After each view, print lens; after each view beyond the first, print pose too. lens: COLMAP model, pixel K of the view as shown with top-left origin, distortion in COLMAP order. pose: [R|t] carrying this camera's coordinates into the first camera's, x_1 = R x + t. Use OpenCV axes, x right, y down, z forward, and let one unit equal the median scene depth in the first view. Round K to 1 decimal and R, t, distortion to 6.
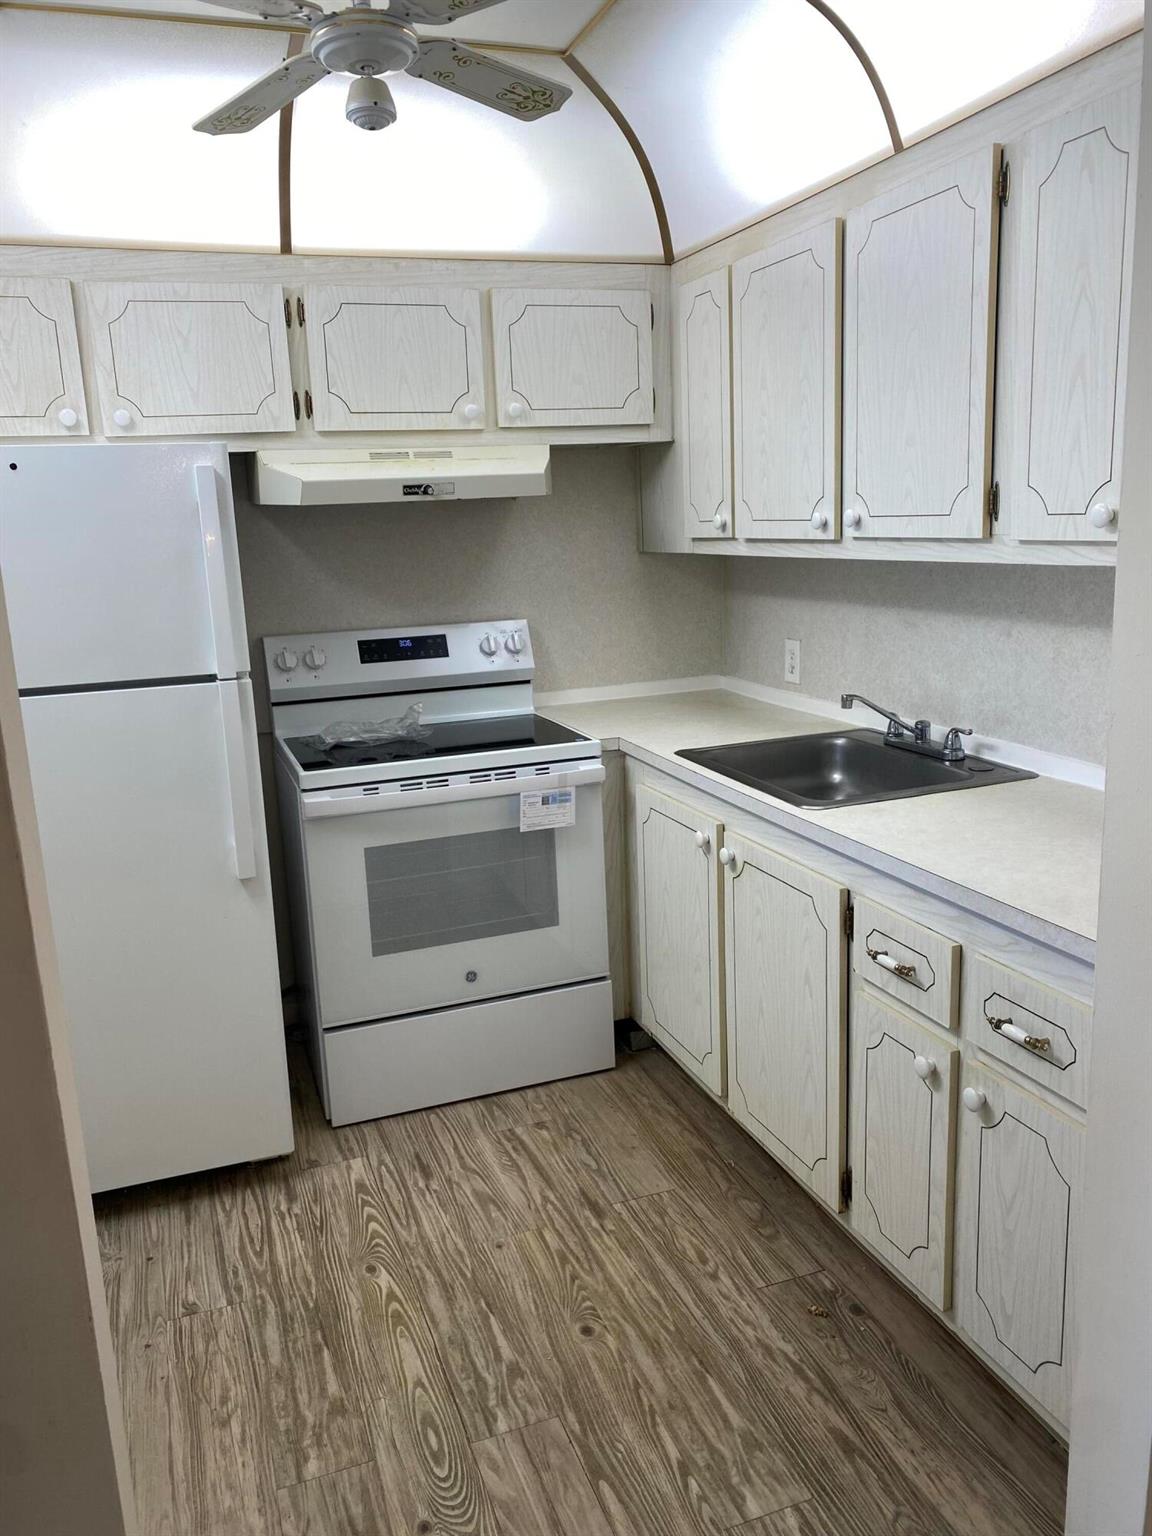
lens RADIAL K [[1165.3, 0, 578.3], [0, 1165.3, 770.5], [0, 0, 1]] dist [0.005387, -0.008354]
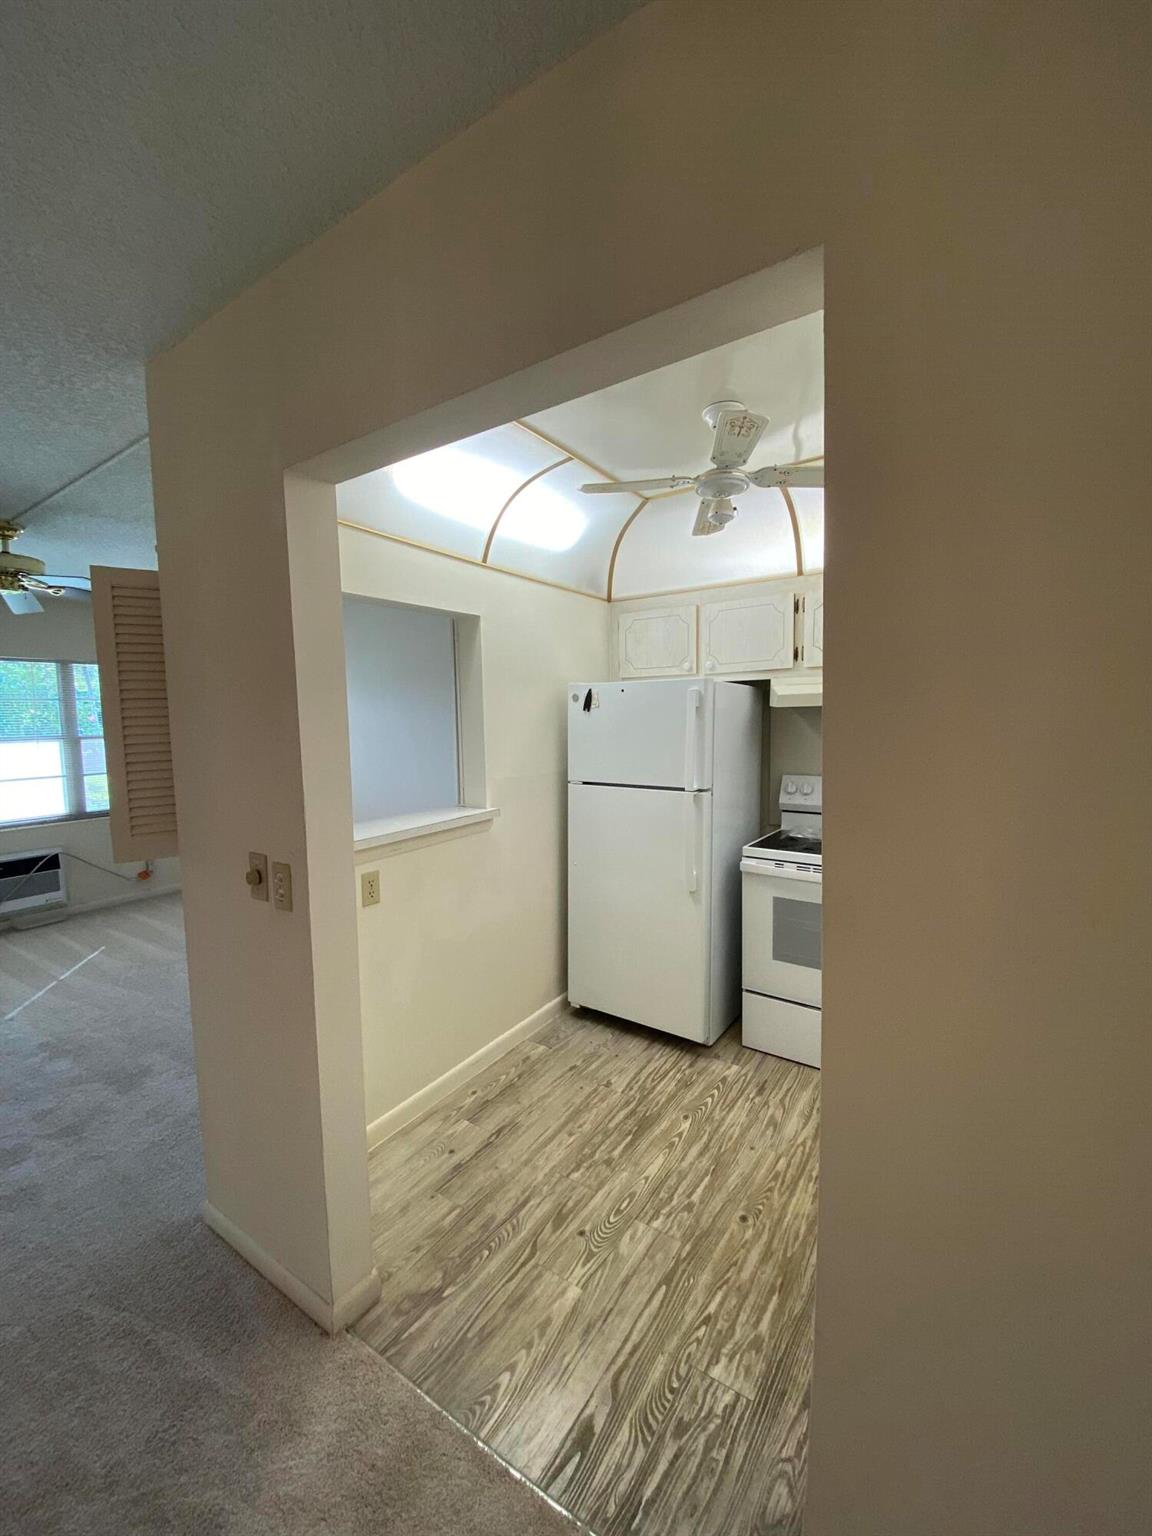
lens RADIAL K [[620.2, 0, 576.4], [0, 620.2, 760.7], [0, 0, 1]] dist [-0.031138, -0.003339]
pose [[0.575522, 0.095693, -0.812169, 0.499548], [-0.186125, 0.982393, -0.016143, -0.085069], [0.796324, 0.160456, 0.583200, 0.228815]]
